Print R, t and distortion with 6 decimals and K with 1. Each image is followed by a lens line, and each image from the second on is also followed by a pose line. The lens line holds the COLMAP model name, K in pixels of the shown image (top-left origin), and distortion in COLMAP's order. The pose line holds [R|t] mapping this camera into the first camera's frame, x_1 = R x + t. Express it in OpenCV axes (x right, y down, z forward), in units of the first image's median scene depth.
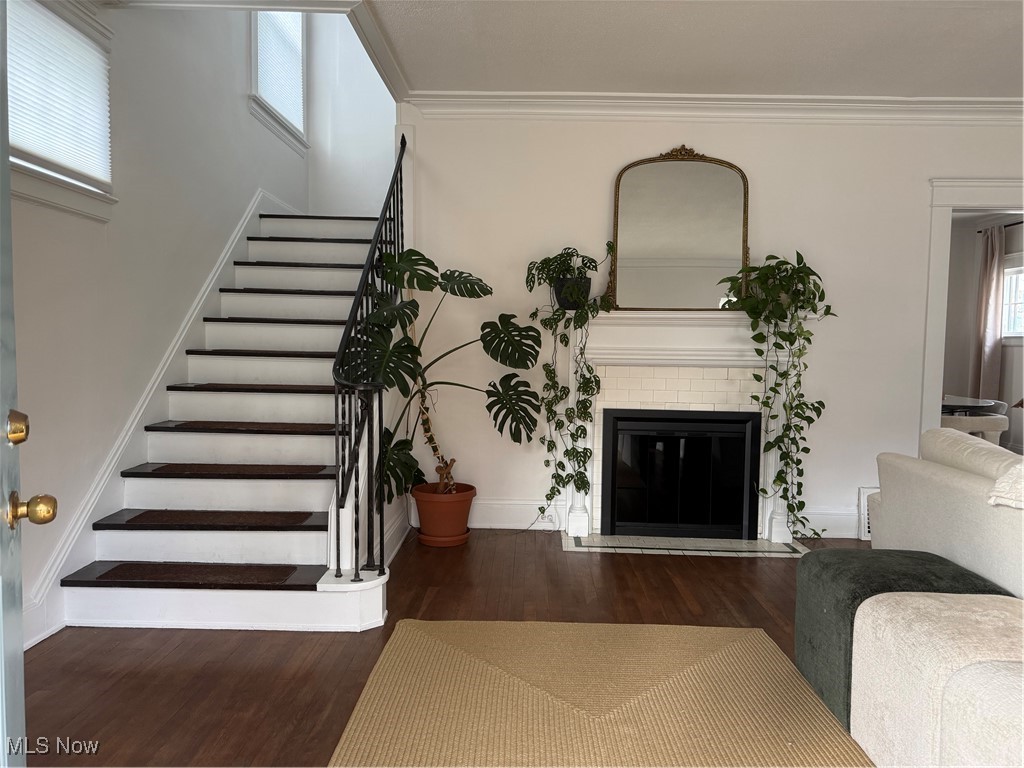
lens RADIAL K [[716.3, 0, 511.0], [0, 716.3, 379.6], [0, 0, 1]] dist [0.135182, -0.208326]
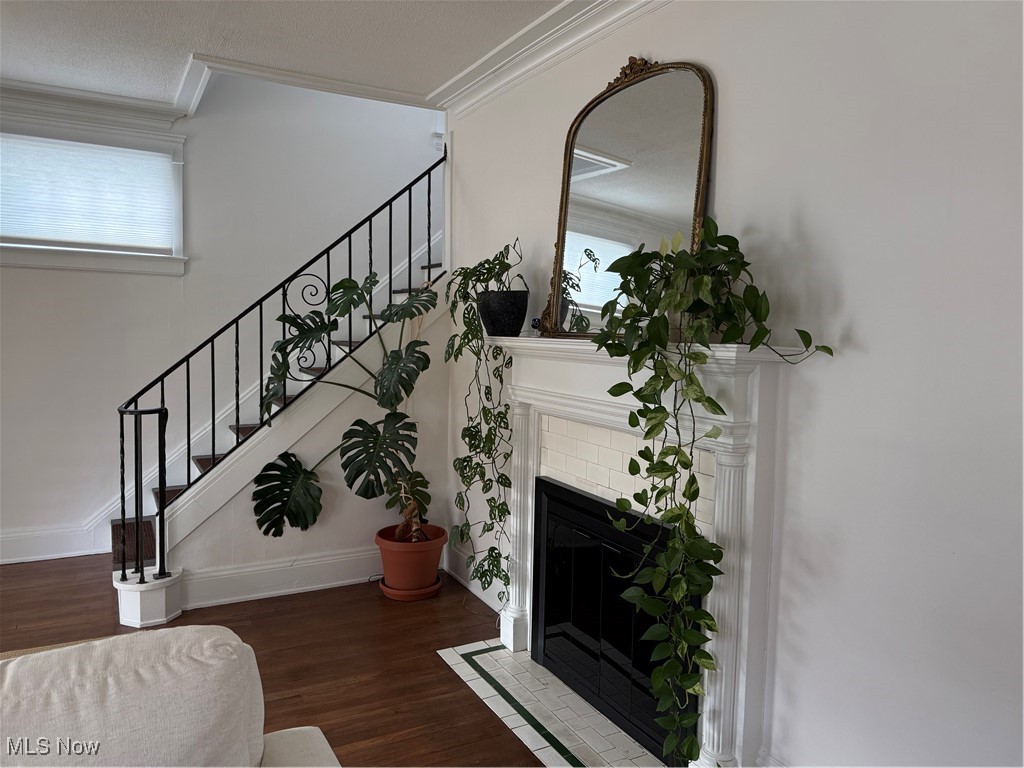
lens RADIAL K [[720.4, 0, 515.9], [0, 720.4, 380.7], [0, 0, 1]] dist [0.146230, -0.268418]
pose [[0.494572, 0.057370, -0.867241, 0.745238], [-0.062097, 0.997602, 0.030581, -0.075019], [0.866915, 0.038728, 0.496949, 0.654409]]
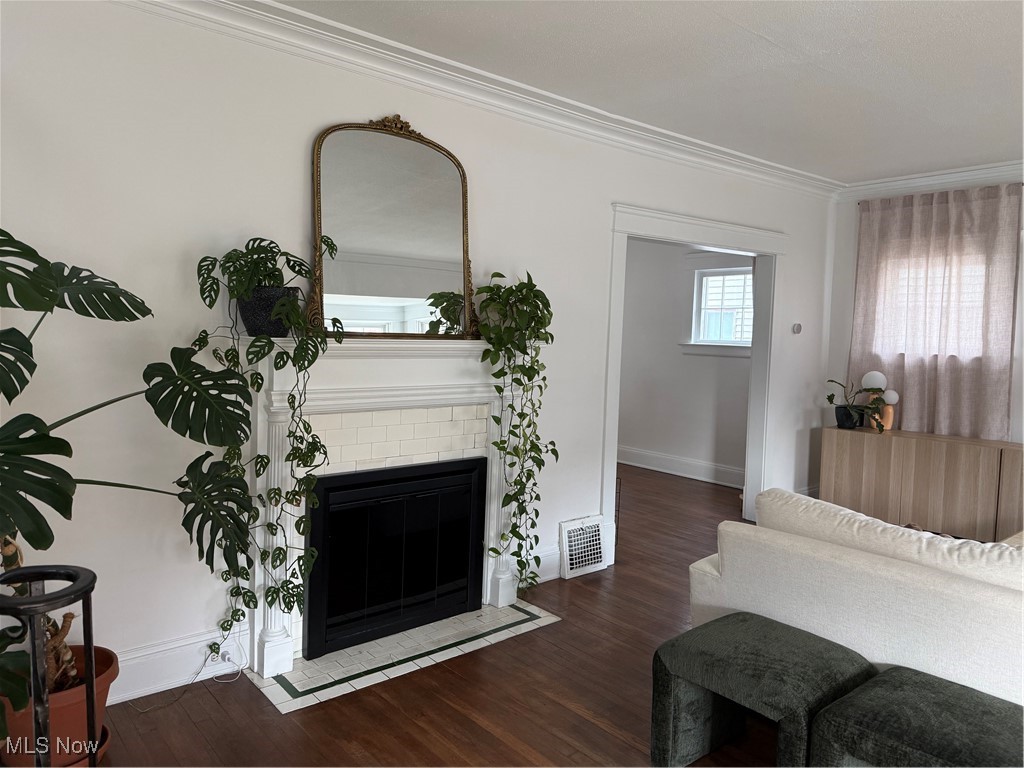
lens RADIAL K [[716.5, 0, 516.9], [0, 716.5, 381.5], [0, 0, 1]] dist [0.100156, -0.136916]
pose [[0.748600, -0.042134, 0.661682, -0.183096], [0.019225, 0.998939, 0.041860, -0.080117], [-0.662743, -0.018616, 0.748616, 0.367599]]
